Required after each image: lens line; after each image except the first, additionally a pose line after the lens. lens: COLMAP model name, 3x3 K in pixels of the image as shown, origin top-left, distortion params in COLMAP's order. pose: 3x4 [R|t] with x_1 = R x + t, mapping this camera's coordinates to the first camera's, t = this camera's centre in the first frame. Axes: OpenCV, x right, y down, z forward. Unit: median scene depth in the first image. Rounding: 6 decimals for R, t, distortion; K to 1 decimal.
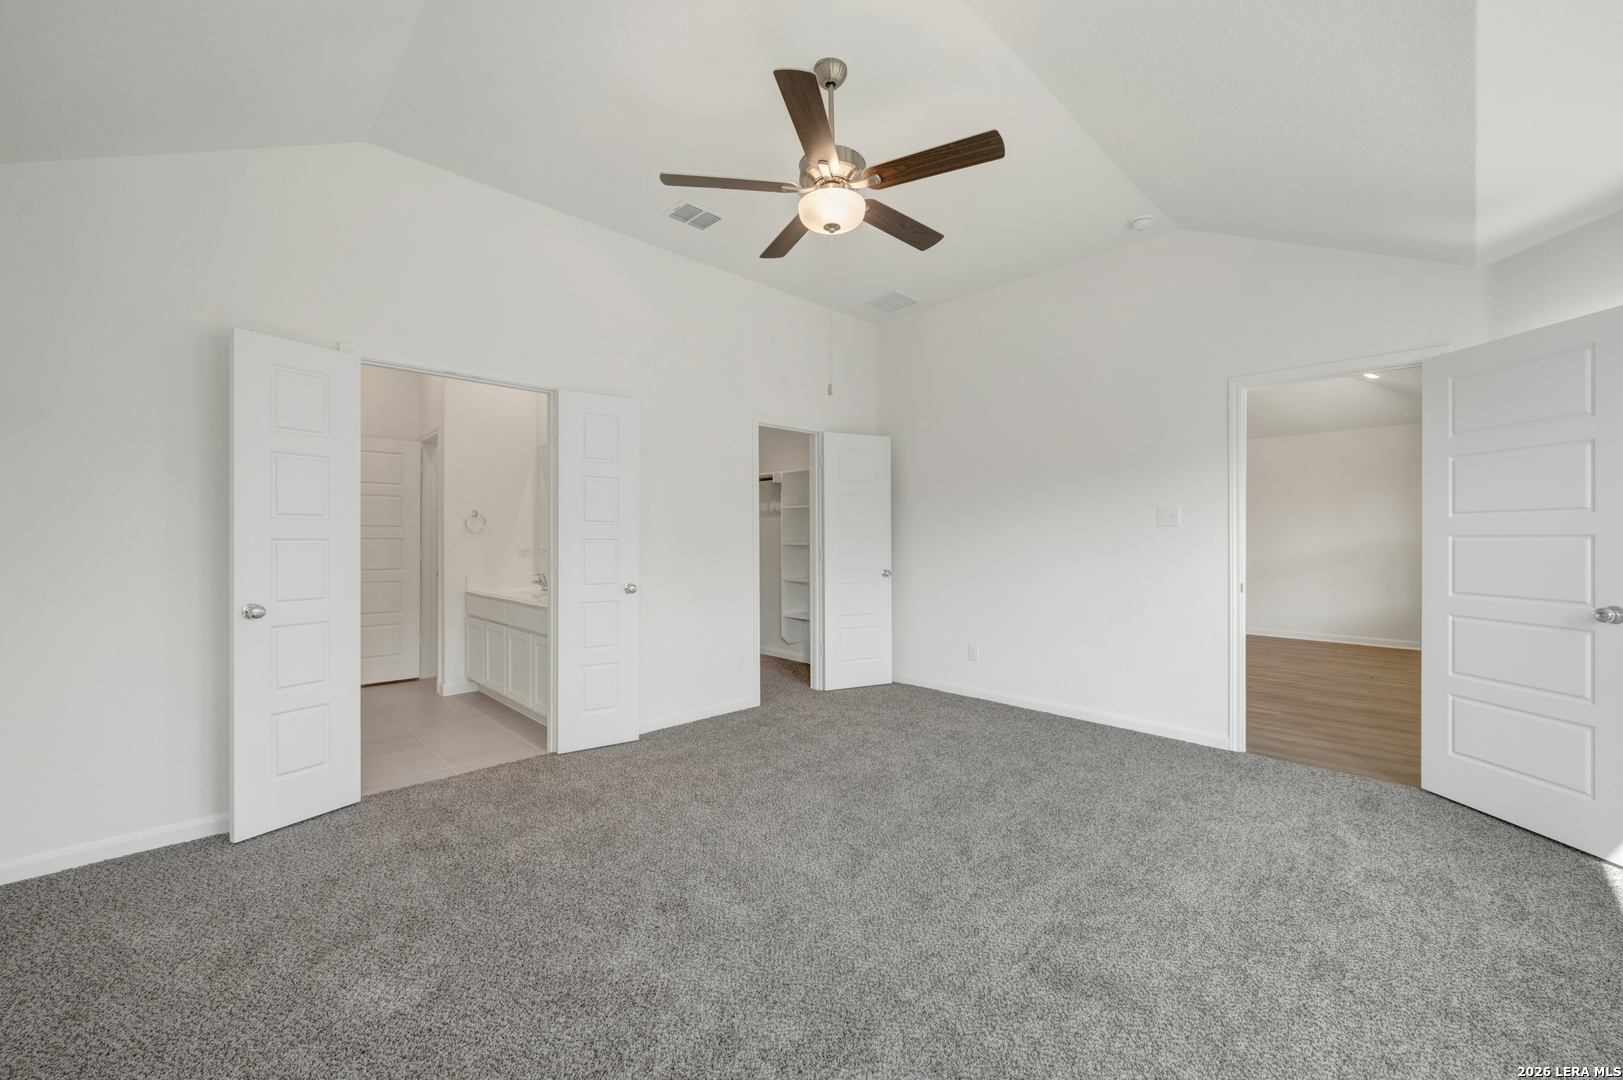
lens RADIAL K [[641.6, 0, 815.1], [0, 641.6, 533.2], [0, 0, 1]] dist [-0.002424, -0.000312]
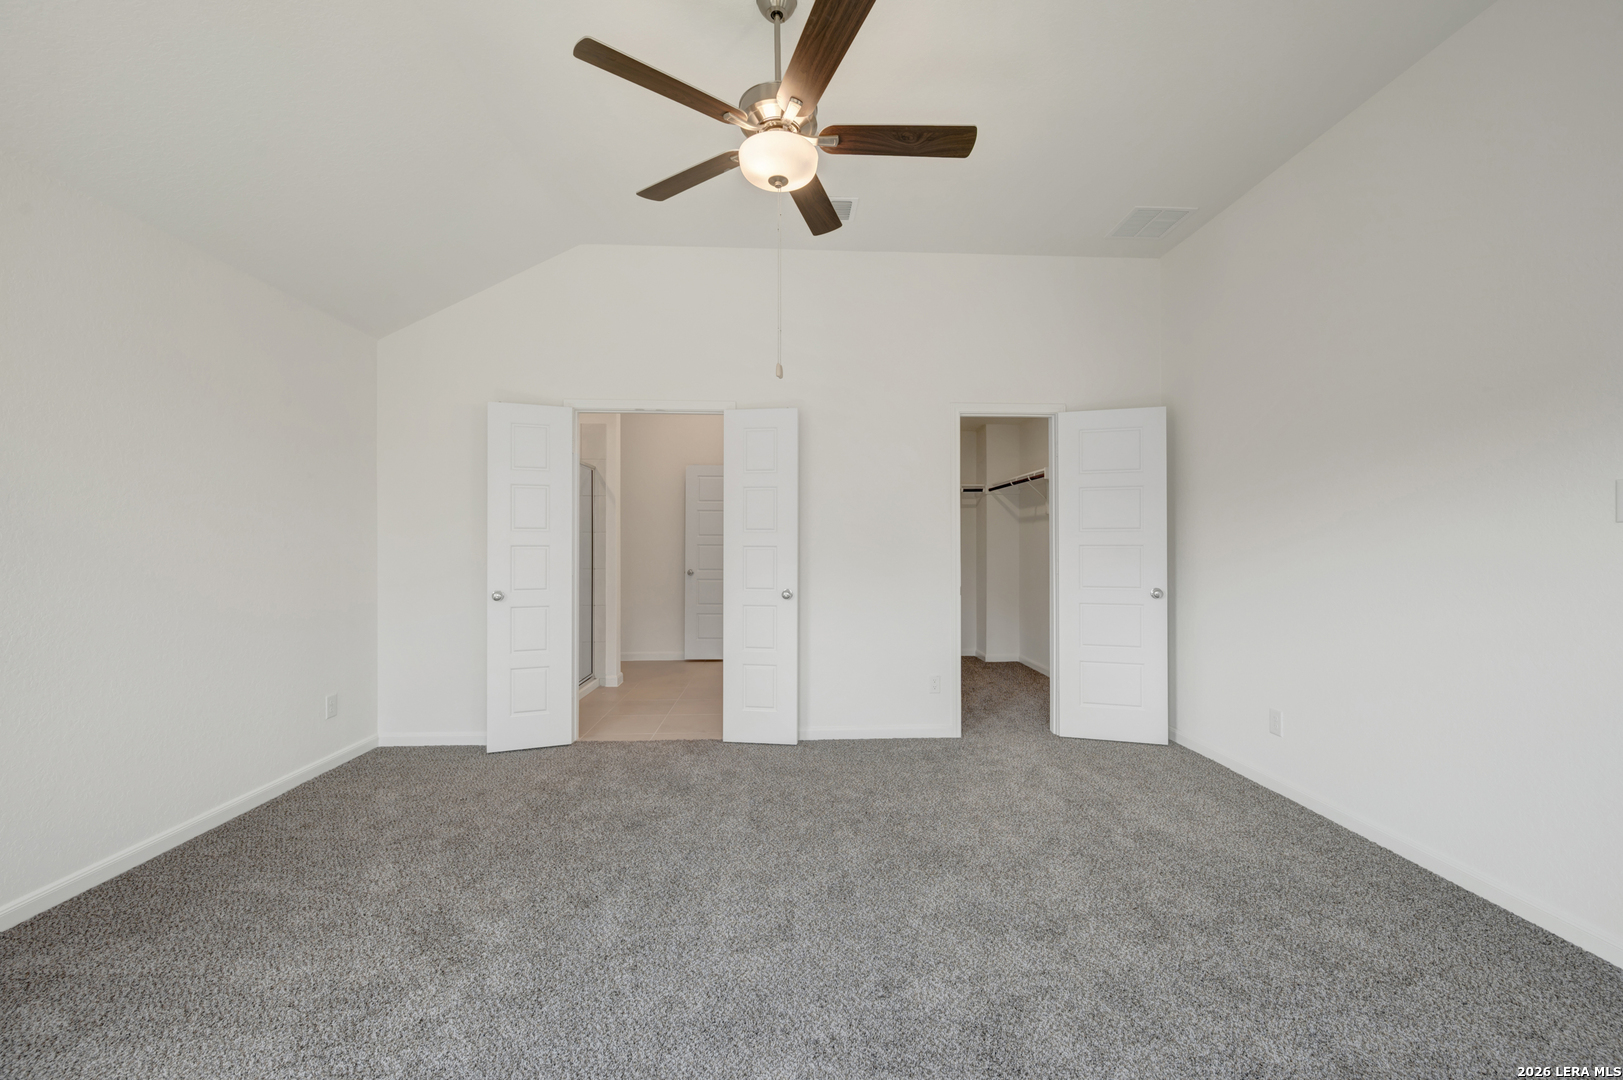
lens RADIAL K [[641.6, 0, 815.1], [0, 641.6, 533.2], [0, 0, 1]] dist [-0.002424, -0.000312]
pose [[0.746081, -0.011797, -0.665750, 0.510714], [0.006131, 0.999922, -0.010847, 0.001009], [0.665827, 0.004011, 0.746096, 0.322409]]
